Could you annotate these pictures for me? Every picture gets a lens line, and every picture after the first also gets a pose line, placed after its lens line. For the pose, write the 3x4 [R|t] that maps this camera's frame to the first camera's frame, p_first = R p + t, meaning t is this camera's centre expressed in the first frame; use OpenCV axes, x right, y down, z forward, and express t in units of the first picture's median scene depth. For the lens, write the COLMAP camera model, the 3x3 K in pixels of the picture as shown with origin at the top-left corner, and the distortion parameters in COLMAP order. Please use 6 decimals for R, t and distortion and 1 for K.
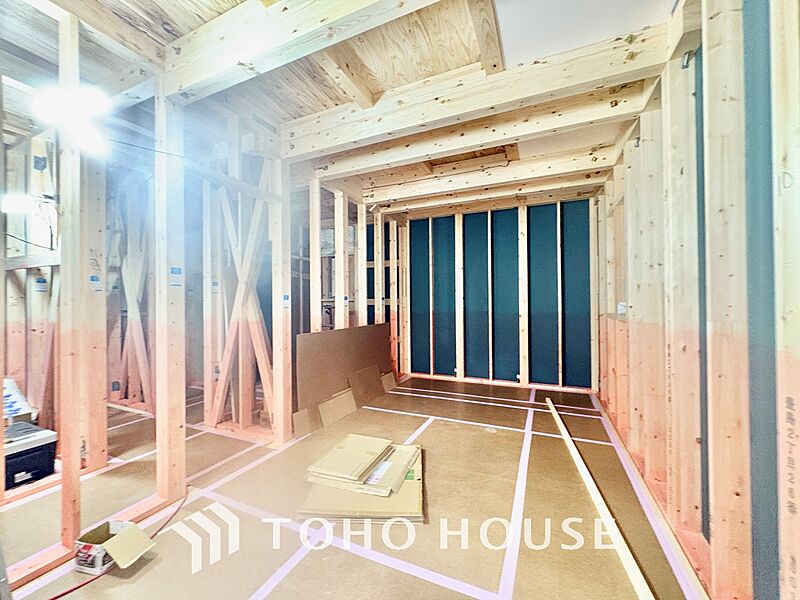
lens RADIAL K [[319.0, 0, 400.0], [0, 319.0, 300.0], [0, 0, 1]] dist [0.000876, -0.000313]
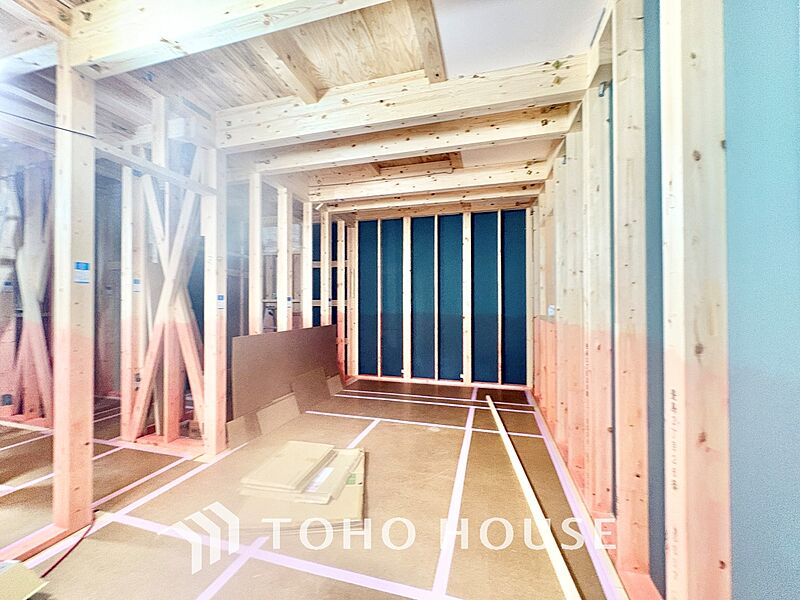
lens RADIAL K [[319.0, 0, 400.0], [0, 319.0, 300.0], [0, 0, 1]] dist [0.000876, -0.000313]
pose [[0.988567, 0.009428, 0.150488, 0.018241], [-0.008777, 0.999949, -0.004991, -0.001068], [-0.150528, 0.003614, 0.988599, 0.001770]]
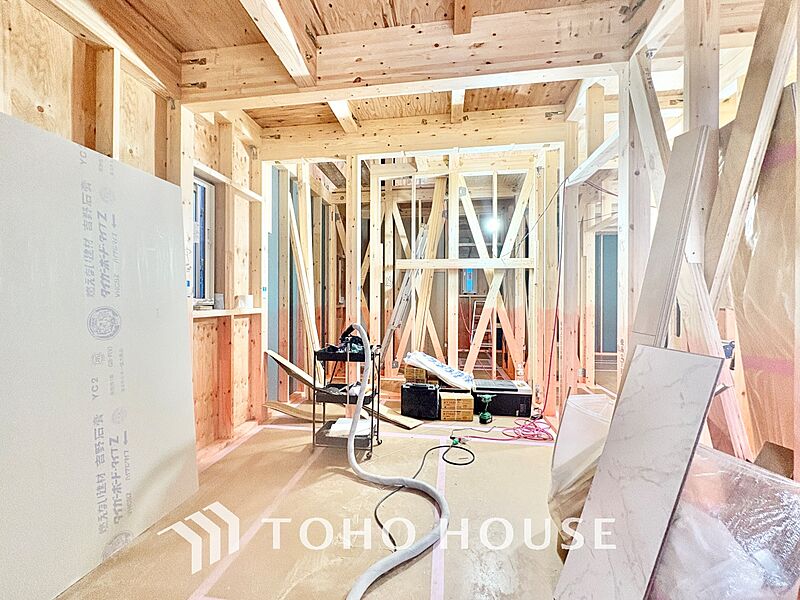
lens RADIAL K [[319.0, 0, 400.0], [0, 319.0, 300.0], [0, 0, 1]] dist [0.000876, -0.000313]
pose [[0.959835, 0.010489, 0.280368, -1.543854], [-0.012252, 0.999915, 0.004539, 0.026127], [-0.280296, -0.007792, 0.959882, -0.206798]]
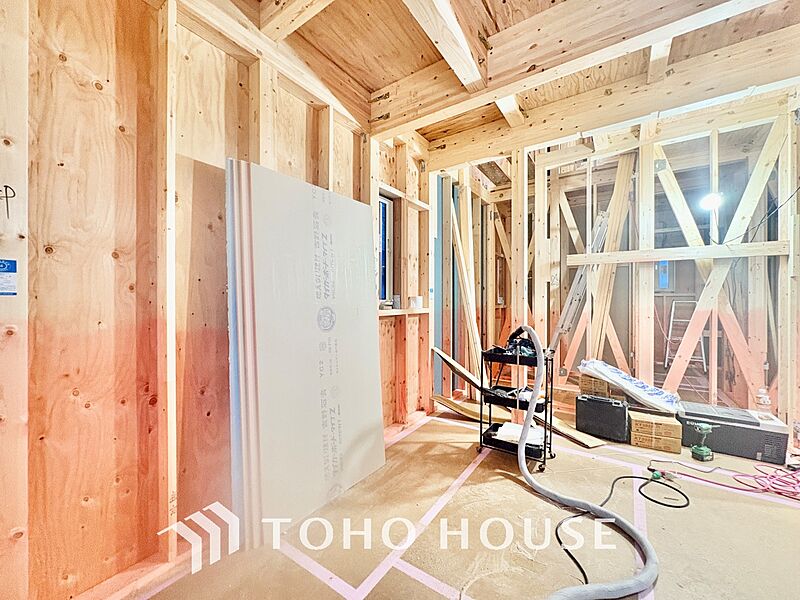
lens RADIAL K [[319.0, 0, 400.0], [0, 319.0, 300.0], [0, 0, 1]] dist [0.000876, -0.000313]
pose [[0.984322, 0.008034, -0.176197, -1.585166], [-0.006734, 0.999946, 0.007976, 0.025762], [0.176252, -0.006664, 0.984323, -0.208168]]
